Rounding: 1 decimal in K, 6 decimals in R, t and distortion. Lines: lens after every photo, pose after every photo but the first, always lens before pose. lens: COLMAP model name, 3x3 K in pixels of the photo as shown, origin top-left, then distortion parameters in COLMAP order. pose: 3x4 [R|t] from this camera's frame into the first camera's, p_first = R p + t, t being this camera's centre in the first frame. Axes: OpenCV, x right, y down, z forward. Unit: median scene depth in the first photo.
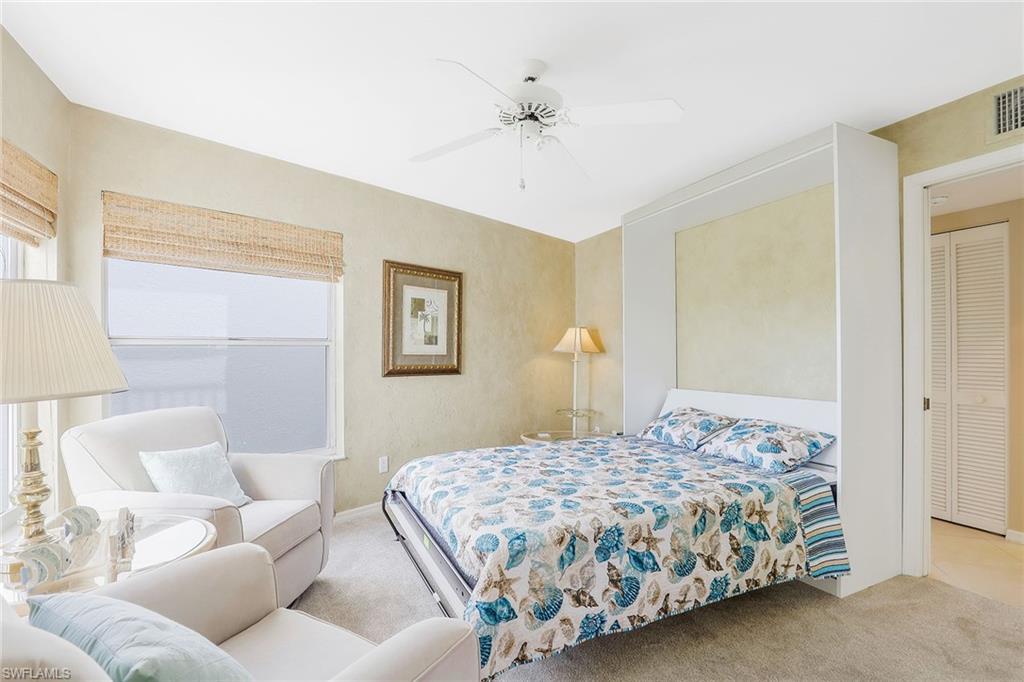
lens RADIAL K [[473.6, 0, 512.6], [0, 473.6, 350.1], [0, 0, 1]] dist [-0.029911, 0.000521]
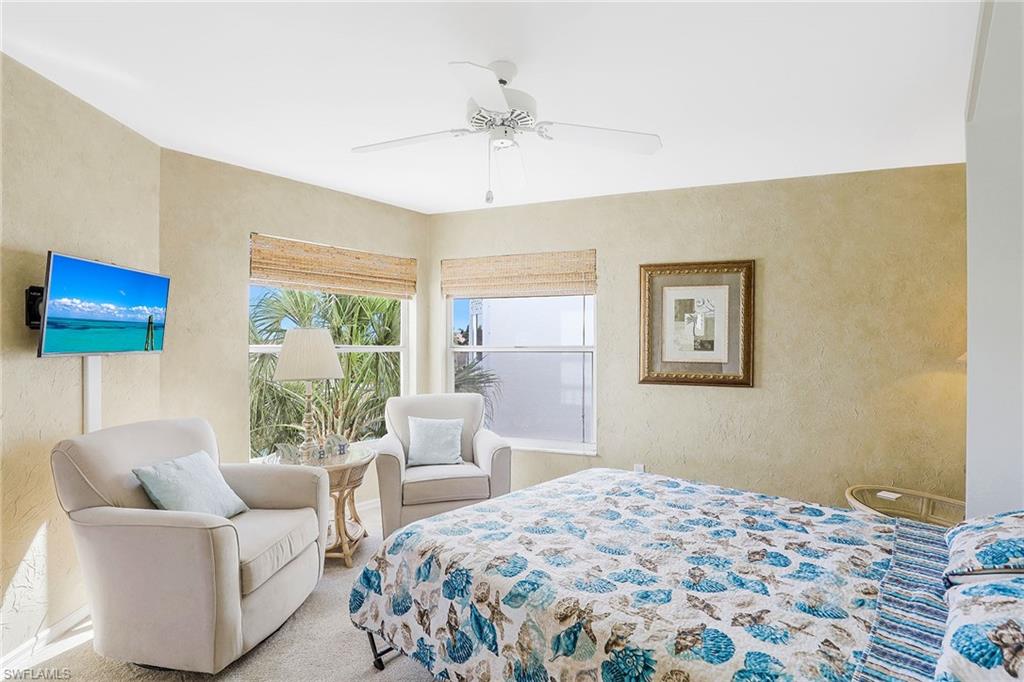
lens RADIAL K [[470.6, 0, 508.5], [0, 470.6, 345.8], [0, 0, 1]] dist [-0.024017, 0.000522]
pose [[0.400849, 0.001623, -0.916143, 0.493828], [0.000217, 0.999998, 0.001867, -0.022618], [0.916144, -0.000947, 0.400848, 0.338156]]
